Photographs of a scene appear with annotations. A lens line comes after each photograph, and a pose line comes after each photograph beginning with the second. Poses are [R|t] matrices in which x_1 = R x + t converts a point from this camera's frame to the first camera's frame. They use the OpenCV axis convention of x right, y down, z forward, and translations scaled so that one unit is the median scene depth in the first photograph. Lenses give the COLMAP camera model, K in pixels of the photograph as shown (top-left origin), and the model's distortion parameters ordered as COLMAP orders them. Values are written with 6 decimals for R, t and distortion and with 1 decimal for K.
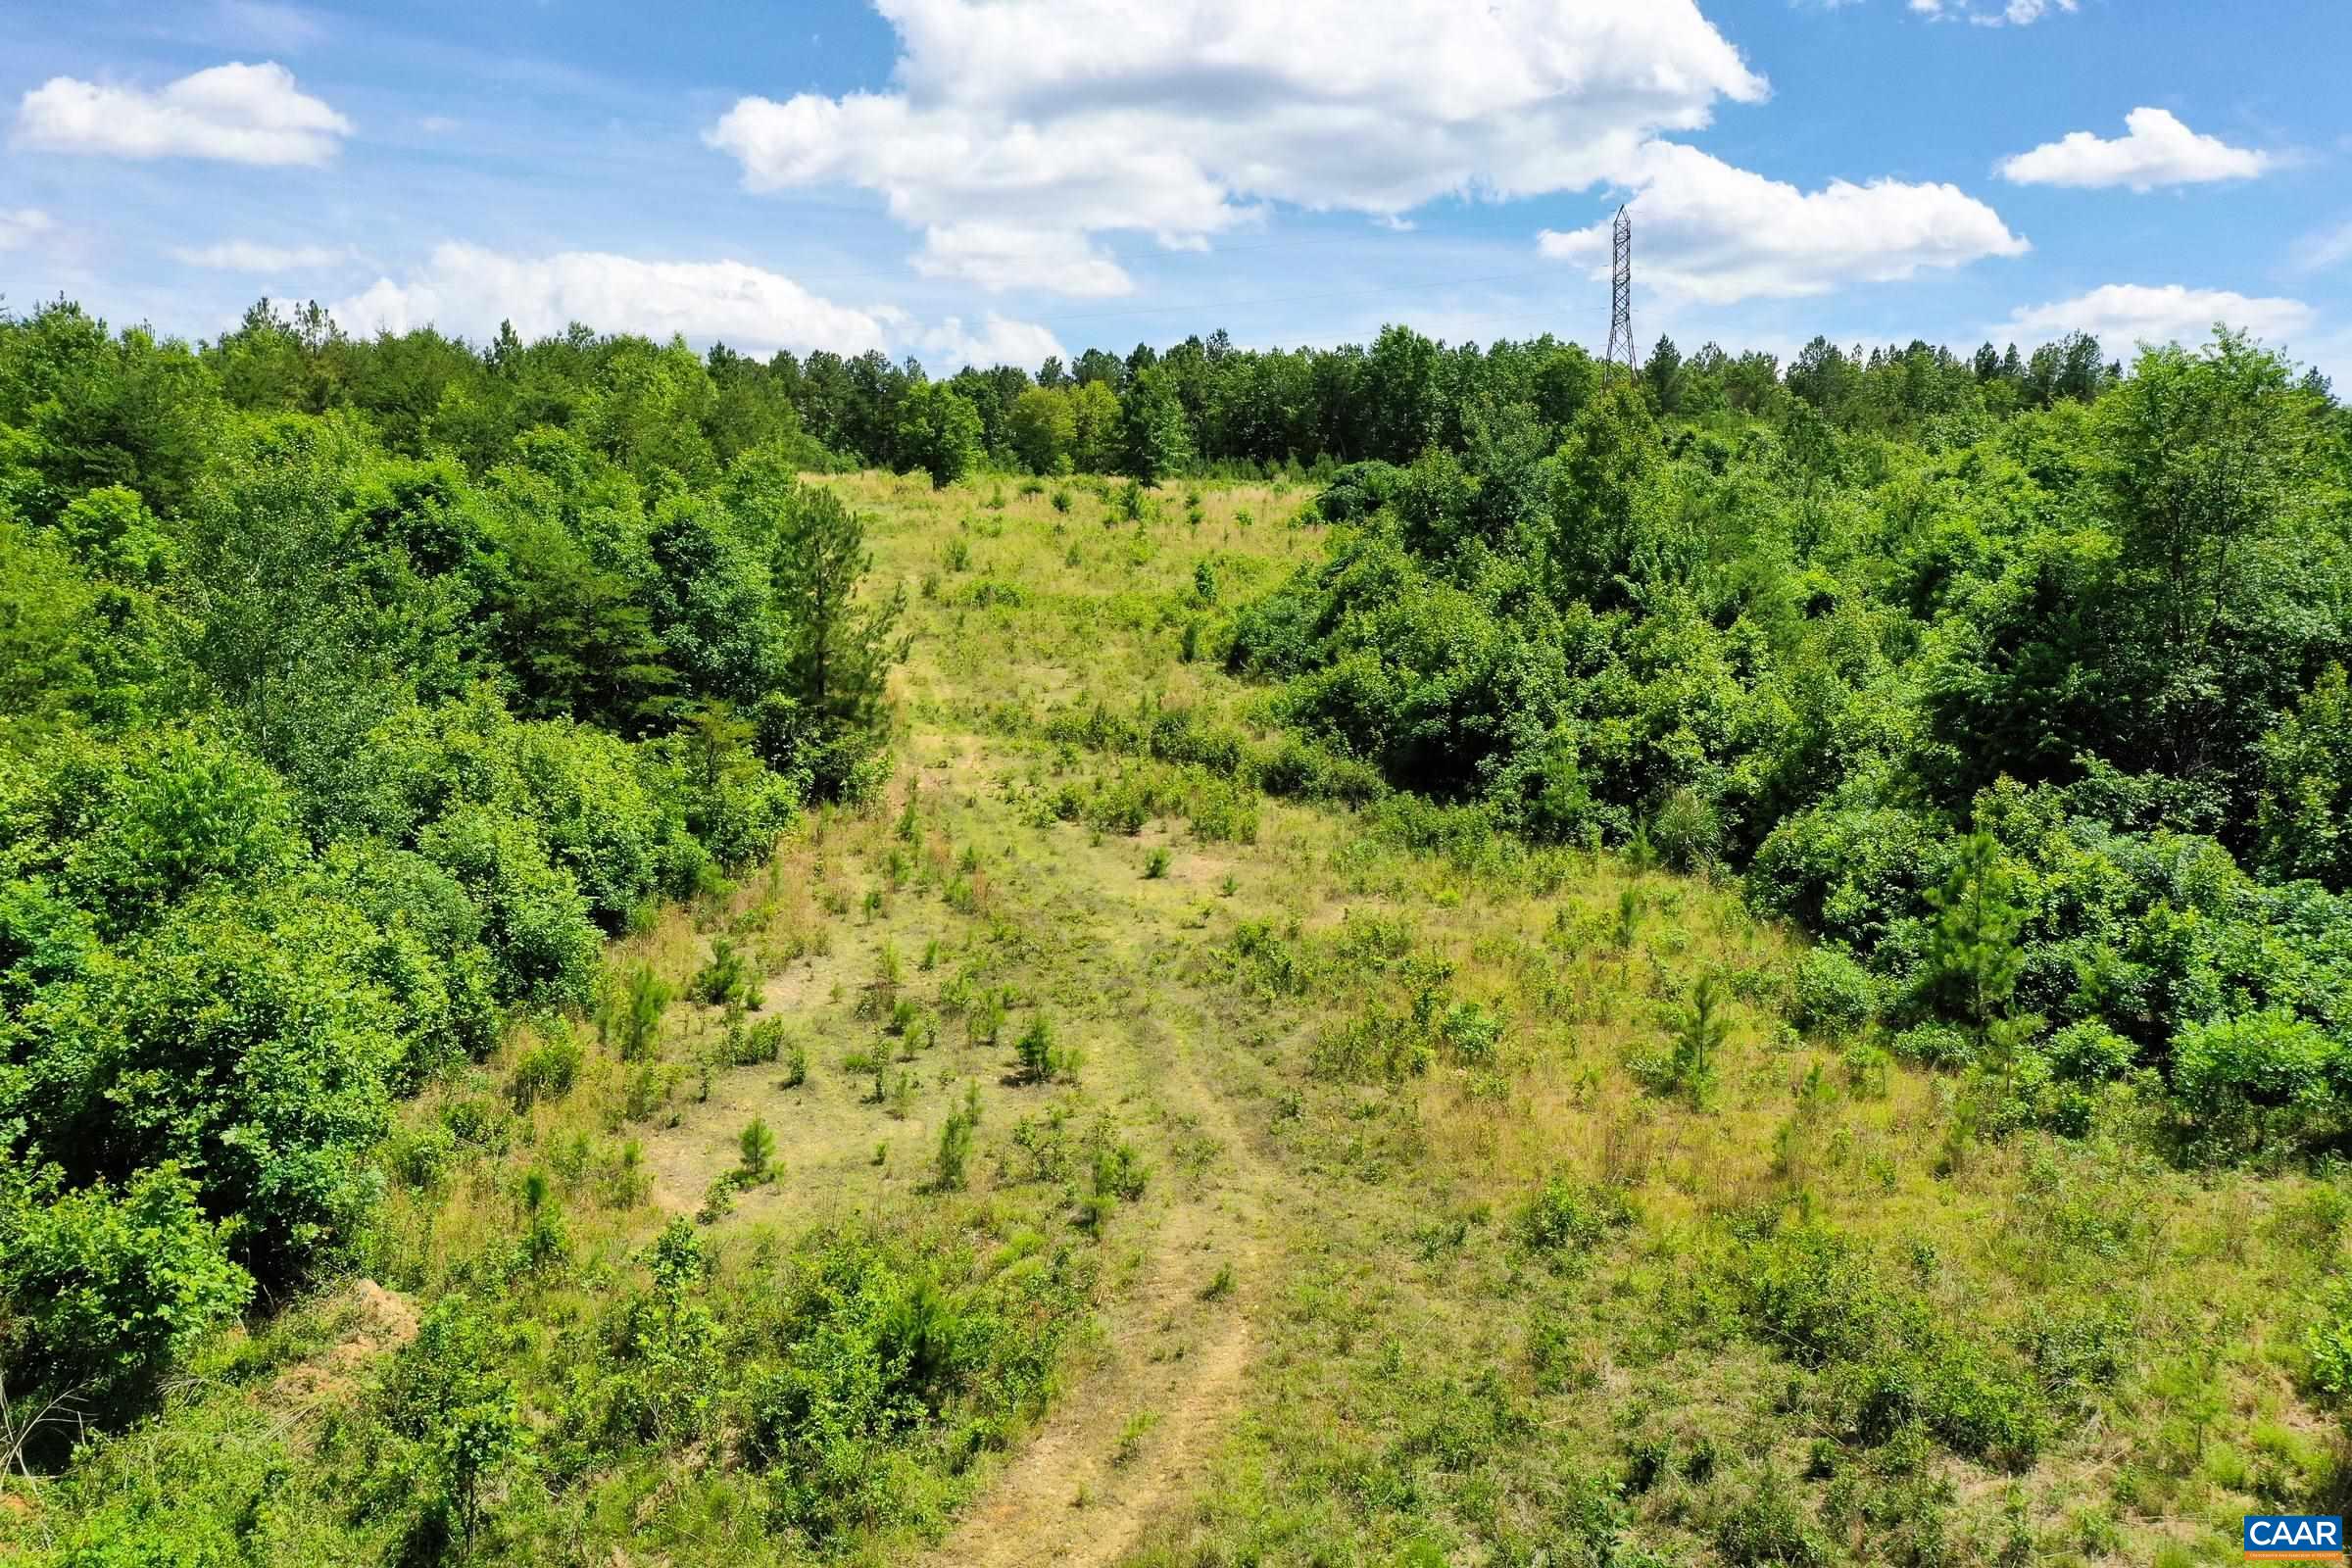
lens RADIAL K [[1860.6, 0, 1171.5], [0, 1860.6, 790.1], [0, 0, 1]] dist [-0.005595, 0.009671]
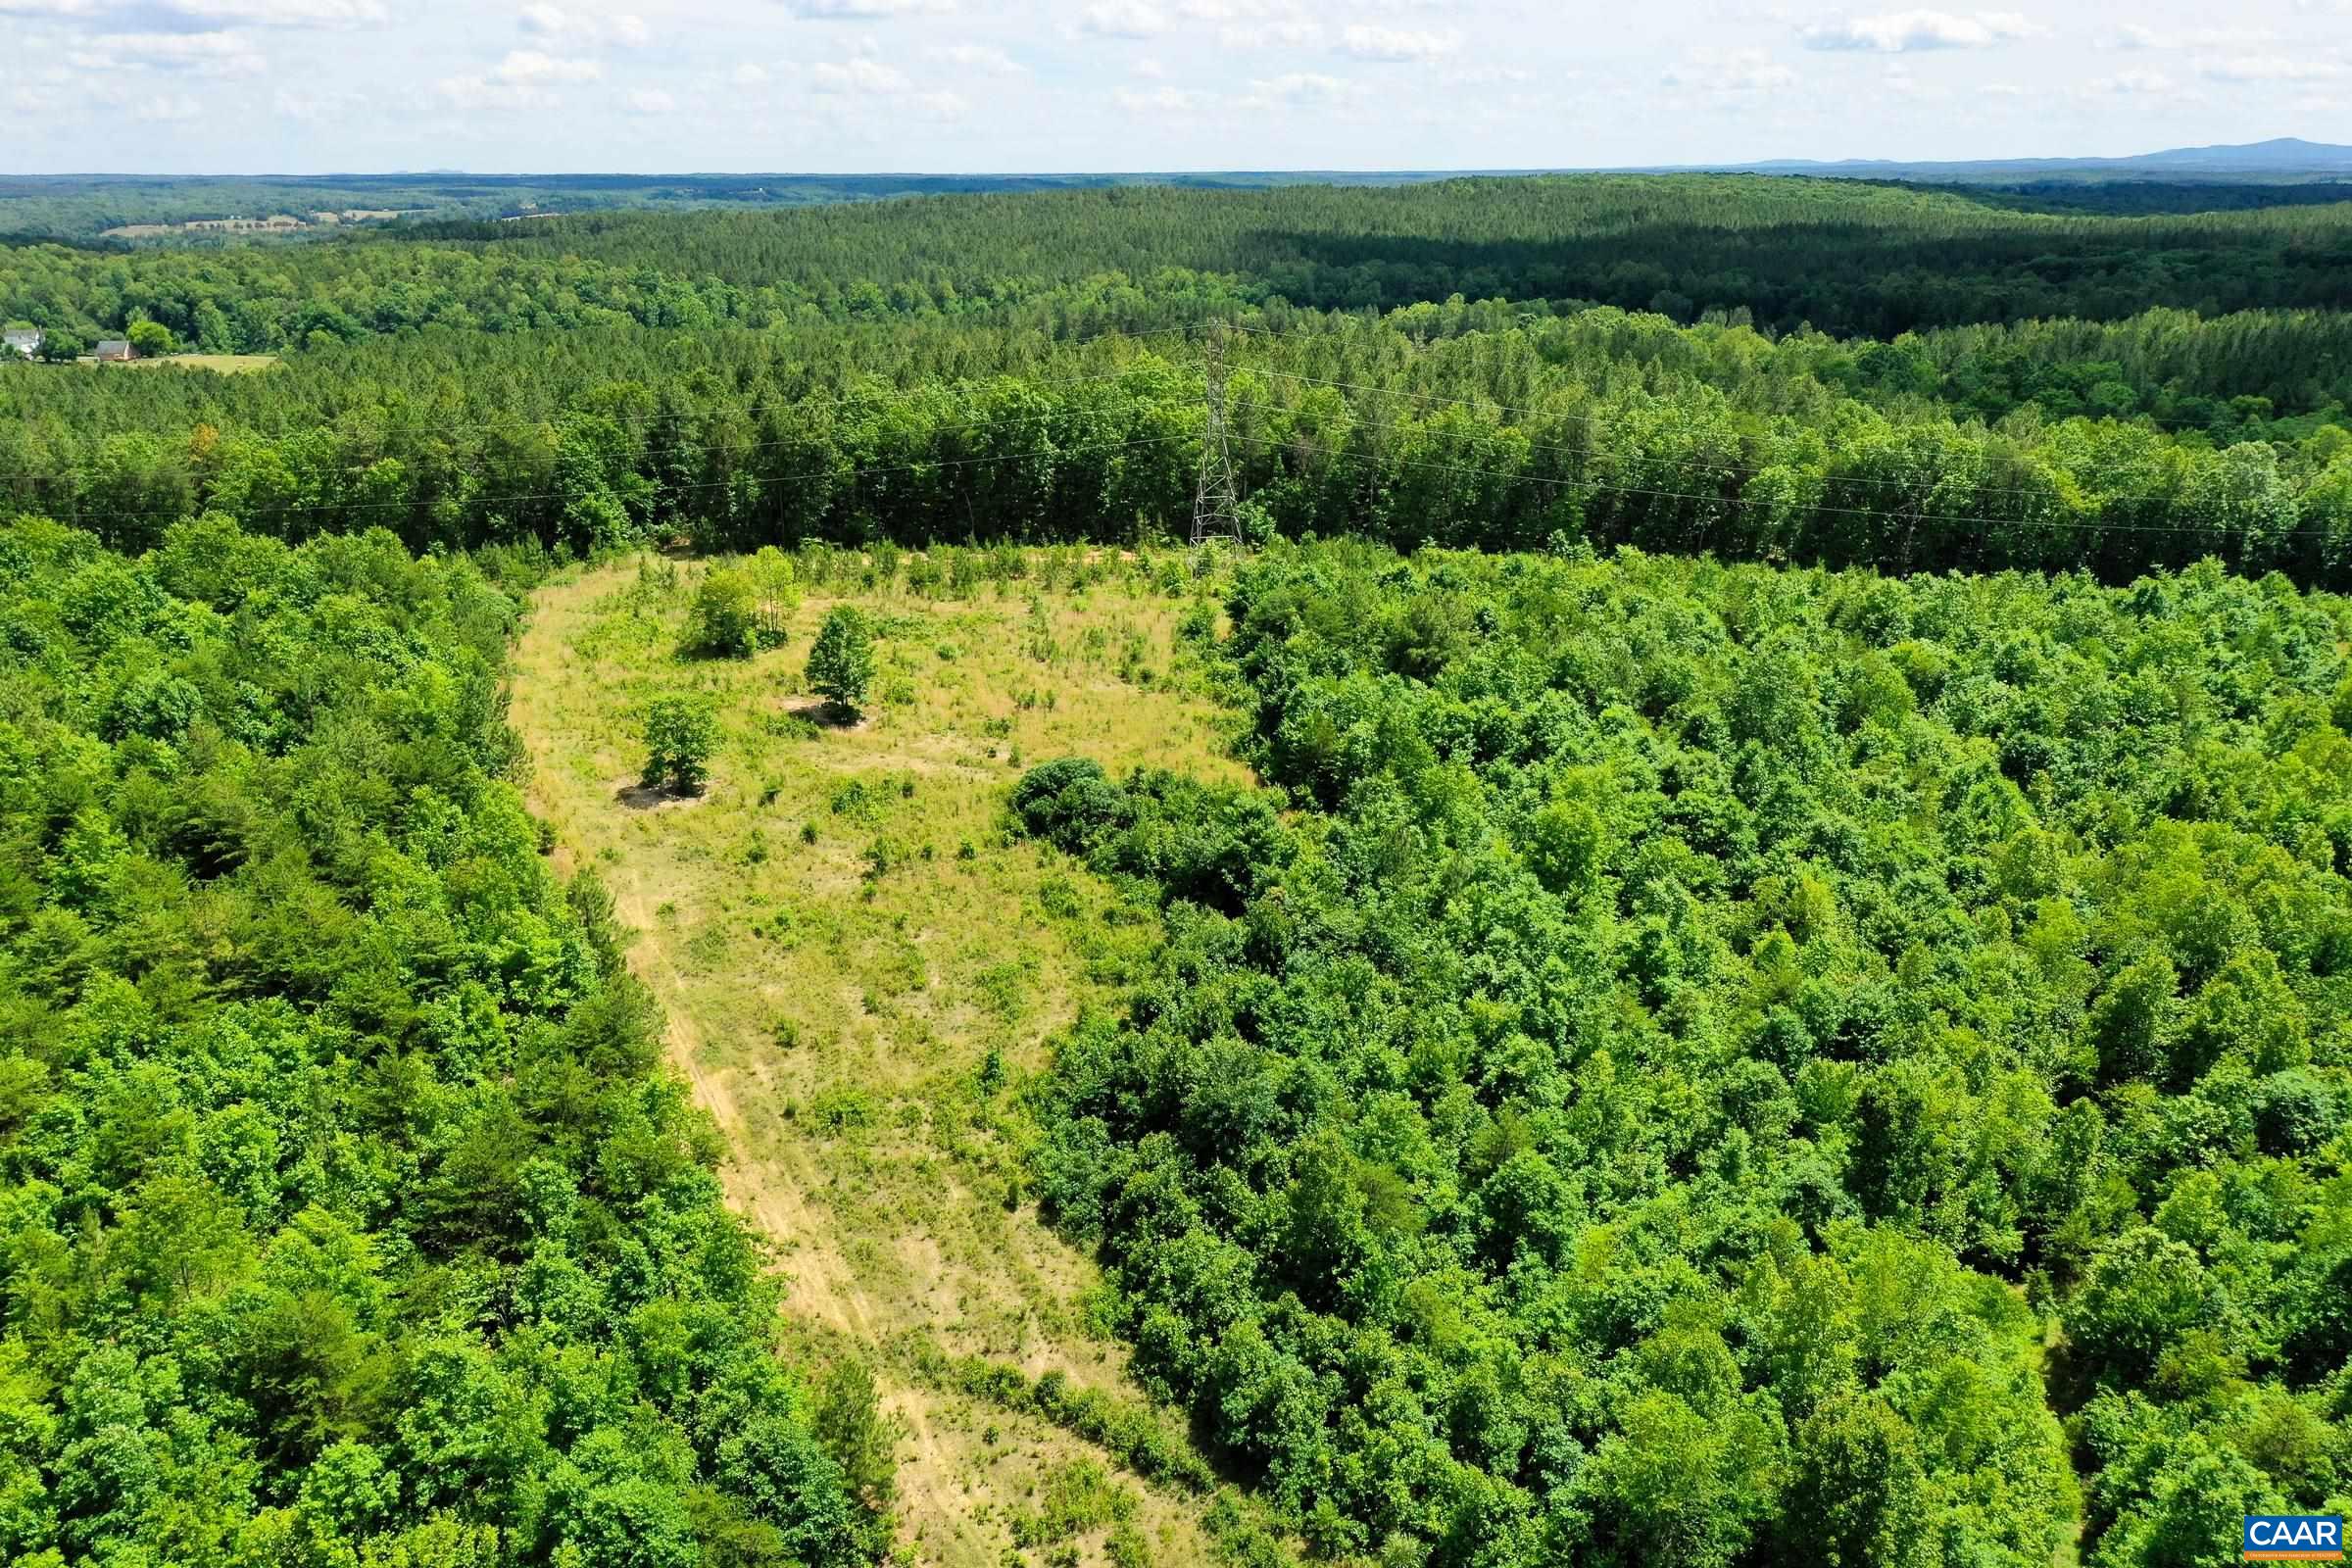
lens RADIAL K [[1860.6, 0, 1190.8], [0, 1860.6, 786.2], [0, 0, 1]] dist [-0.005595, 0.009671]
pose [[0.963830, -0.082929, 0.253288, -0.289069], [0.023614, 0.973192, 0.228777, -1.053831], [-0.265471, -0.214521, 0.939950, -0.425698]]
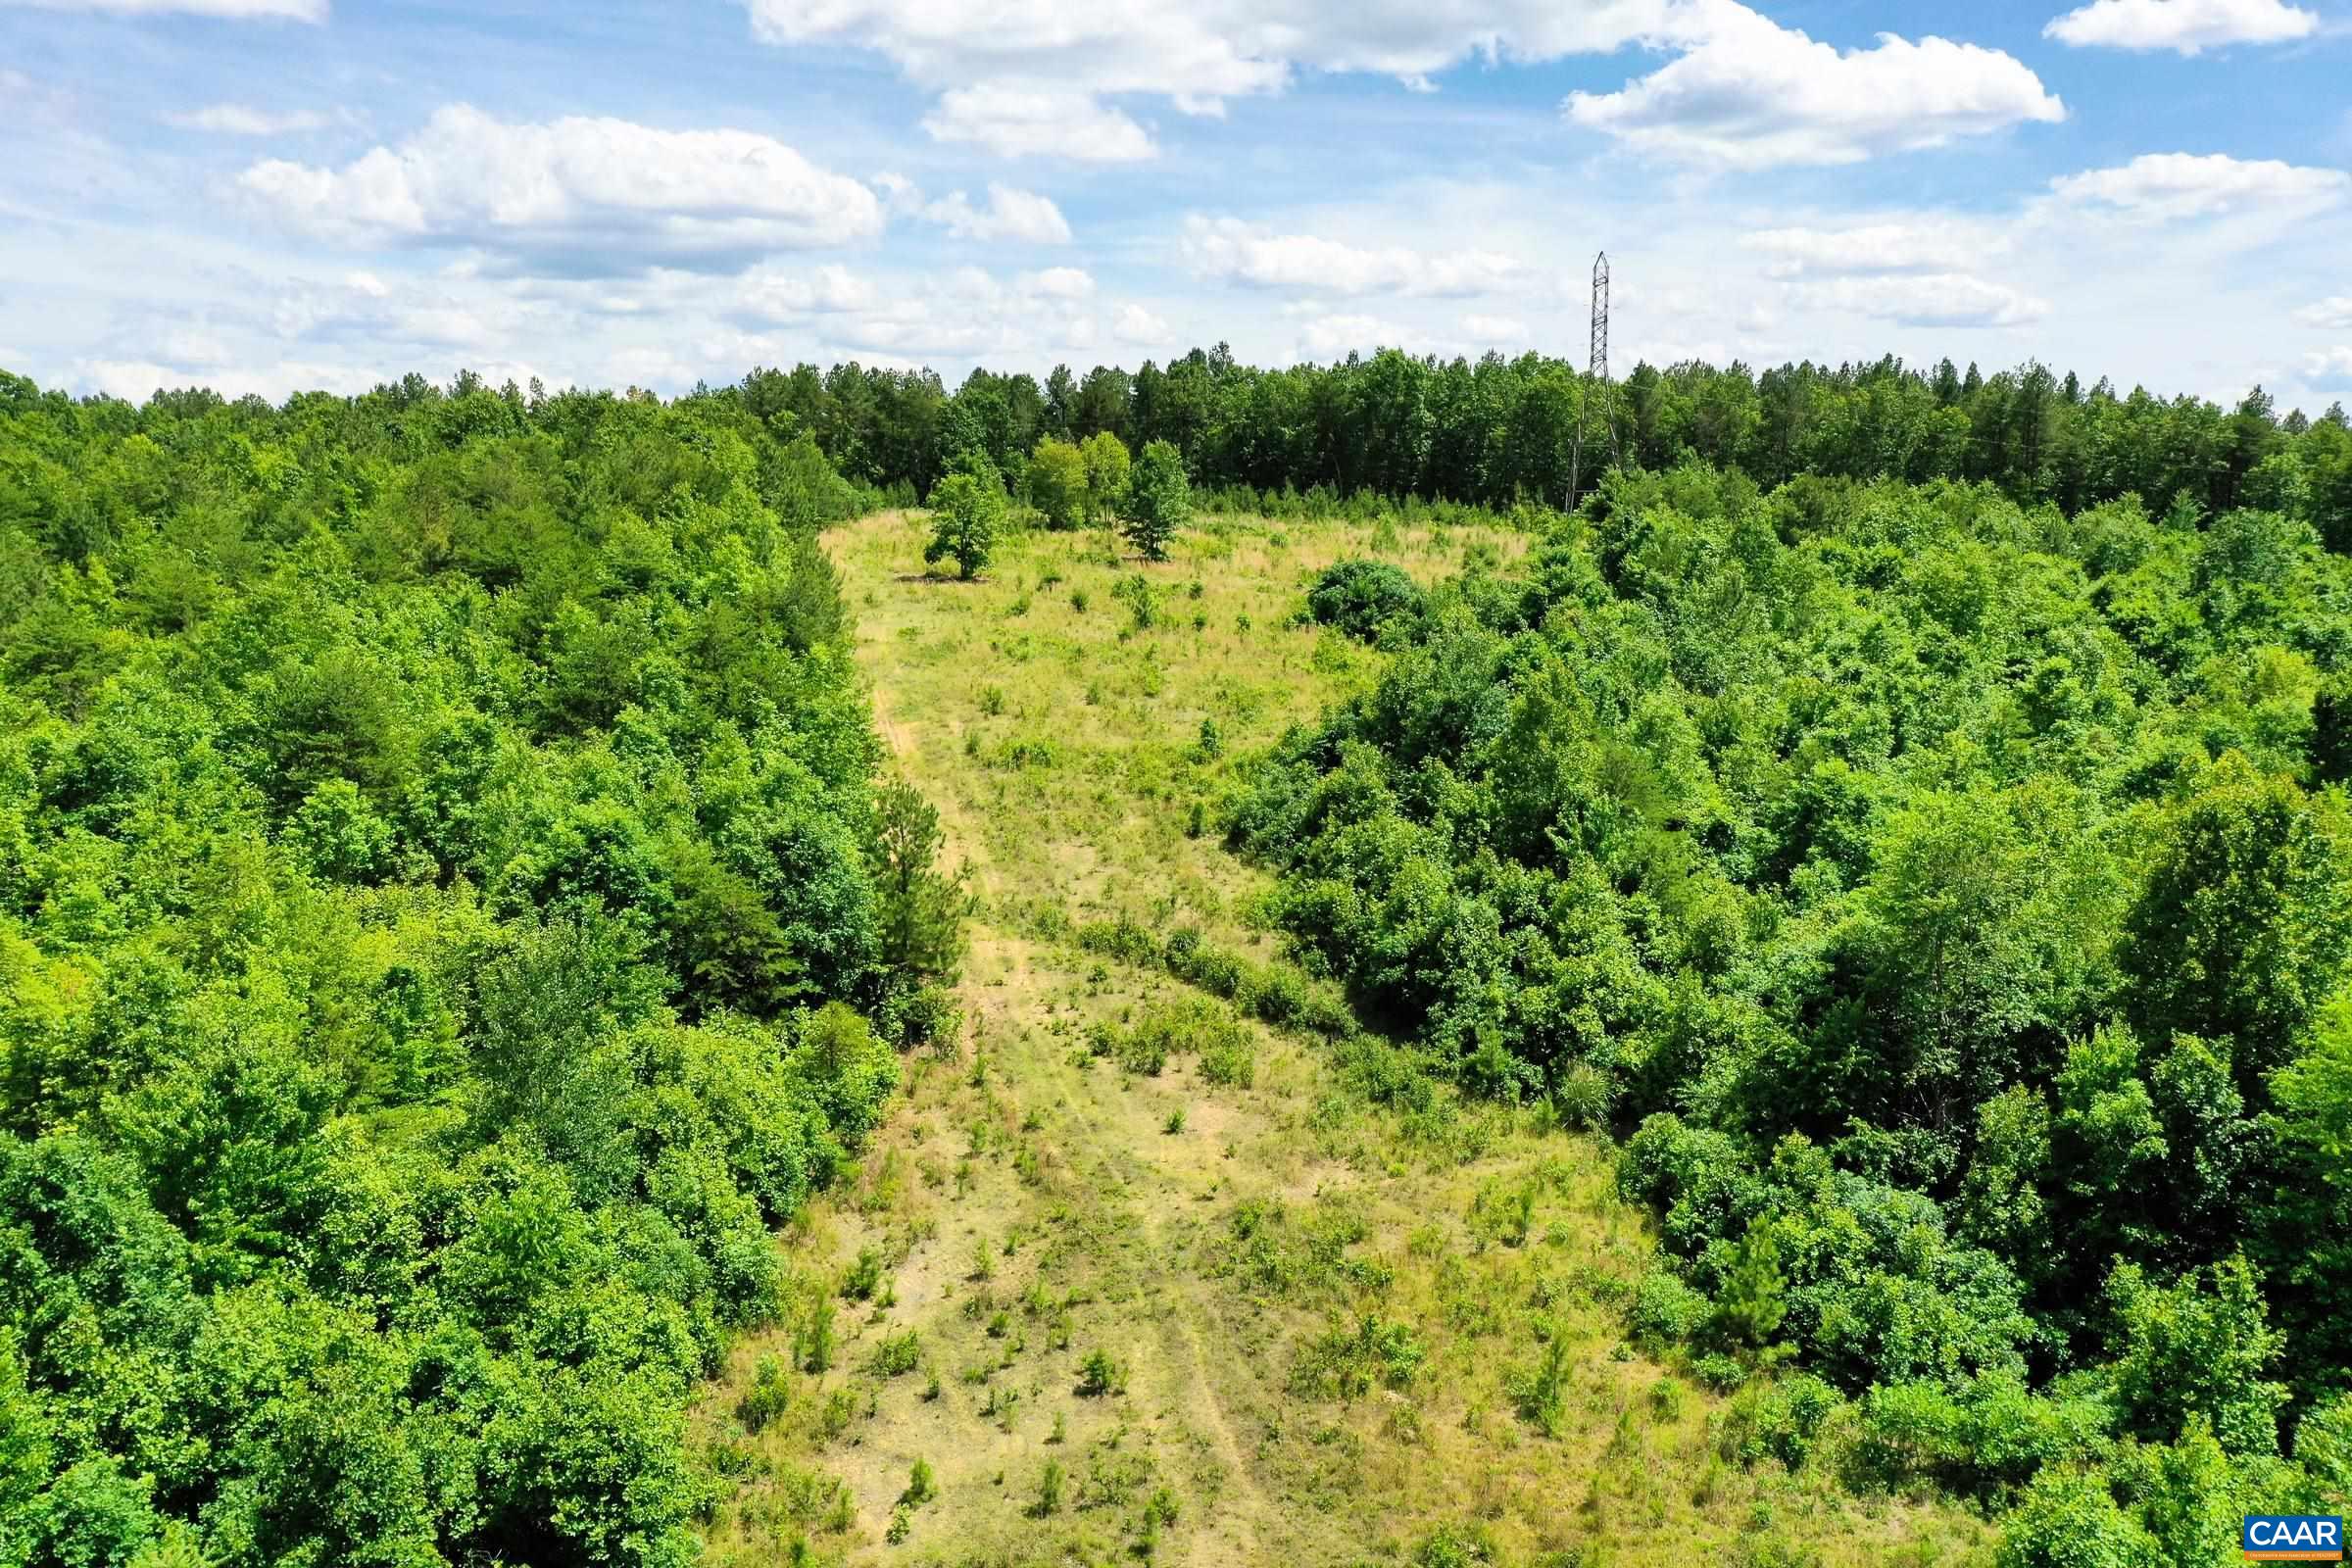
lens RADIAL K [[1860.6, 0, 1169.8], [0, 1860.6, 782.9], [0, 0, 1]] dist [-0.005595, 0.009671]
pose [[0.999997, 0.002247, 0.000438, -0.012181], [-0.002269, 0.998255, 0.059002, -0.262220], [-0.000305, -0.059003, 0.998258, -0.270864]]
